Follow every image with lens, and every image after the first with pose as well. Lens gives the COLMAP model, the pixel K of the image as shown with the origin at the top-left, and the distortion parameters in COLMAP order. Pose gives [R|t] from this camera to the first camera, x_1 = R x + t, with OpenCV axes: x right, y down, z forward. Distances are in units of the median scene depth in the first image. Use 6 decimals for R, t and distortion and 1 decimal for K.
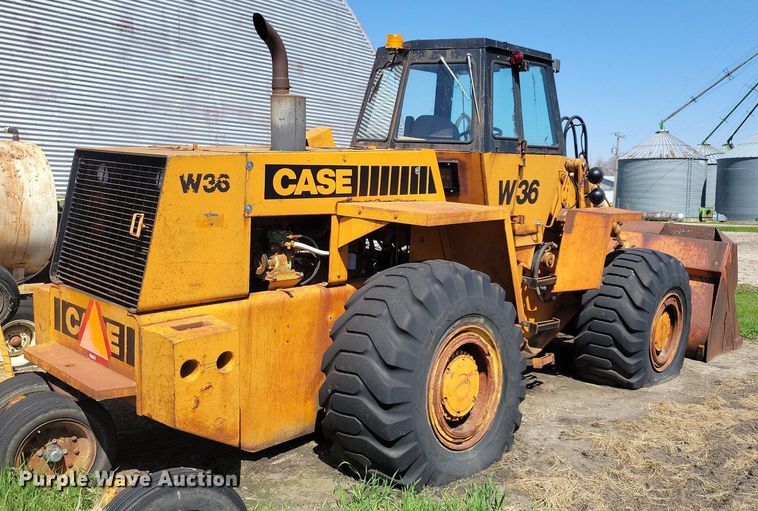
lens RADIAL K [[718.0, 0, 379.0], [0, 718.0, 255.5], [0, 0, 1]] dist [0.004144, 0.013800]
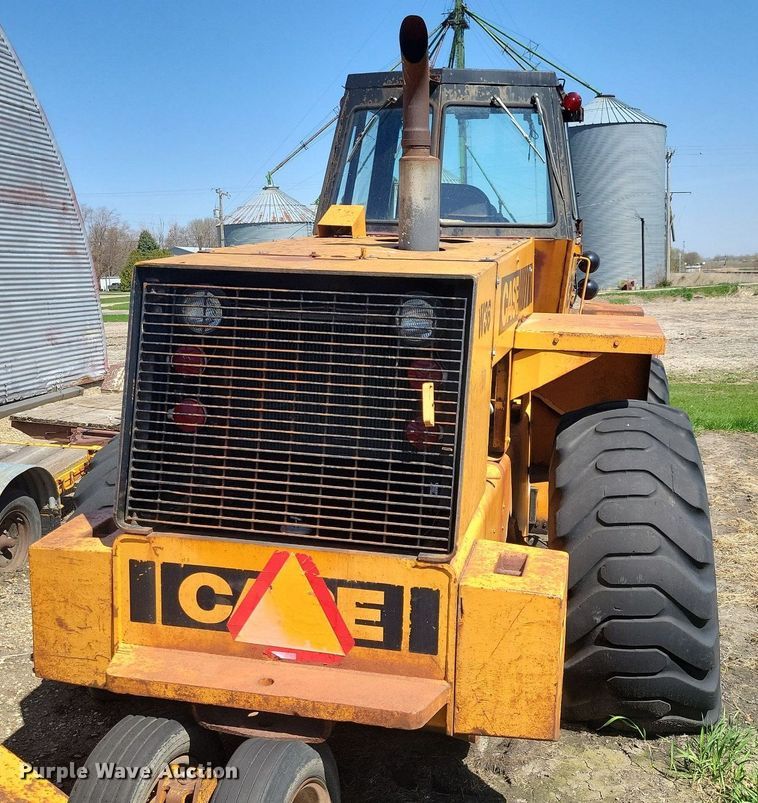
lens RADIAL K [[986.8, 0, 378.1], [0, 986.8, 425.3], [0, 0, 1]] dist [0.023107, 0.021872]
pose [[0.858417, -0.126578, 0.497090, -0.502200], [0.092771, 0.991405, 0.092244, -0.066831], [-0.504494, -0.033068, 0.862782, 0.245559]]
